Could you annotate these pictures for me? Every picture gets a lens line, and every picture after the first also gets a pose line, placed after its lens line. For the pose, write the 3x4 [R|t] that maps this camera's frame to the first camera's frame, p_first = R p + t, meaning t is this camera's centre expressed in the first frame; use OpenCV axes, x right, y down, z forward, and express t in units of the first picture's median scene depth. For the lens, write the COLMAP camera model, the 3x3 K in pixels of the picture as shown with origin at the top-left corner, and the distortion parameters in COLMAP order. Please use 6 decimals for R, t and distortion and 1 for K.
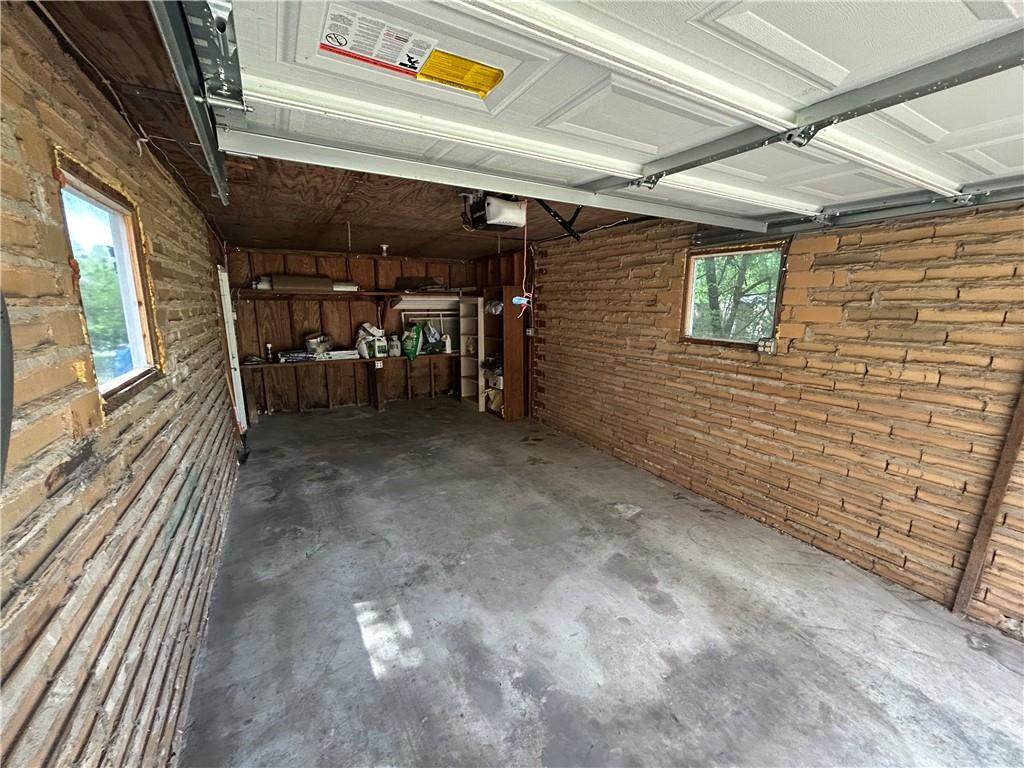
lens RADIAL K [[413.9, 0, 512.0], [0, 413.9, 384.0], [0, 0, 1]] dist [-0.000948, 0.002200]
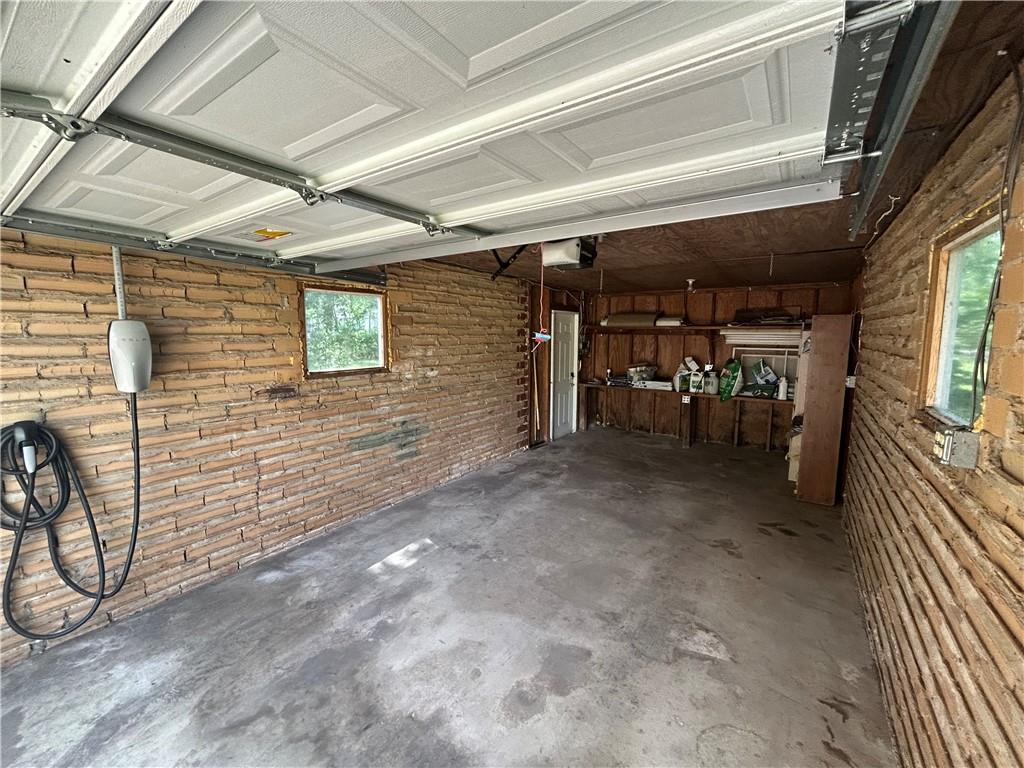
lens RADIAL K [[413.9, 0, 512.0], [0, 413.9, 384.0], [0, 0, 1]] dist [-0.000948, 0.002200]
pose [[0.429410, 0.109866, -0.896402, 0.526921], [-0.180286, 0.983022, 0.034118, -0.058566], [0.884931, 0.146958, 0.441927, 0.275041]]
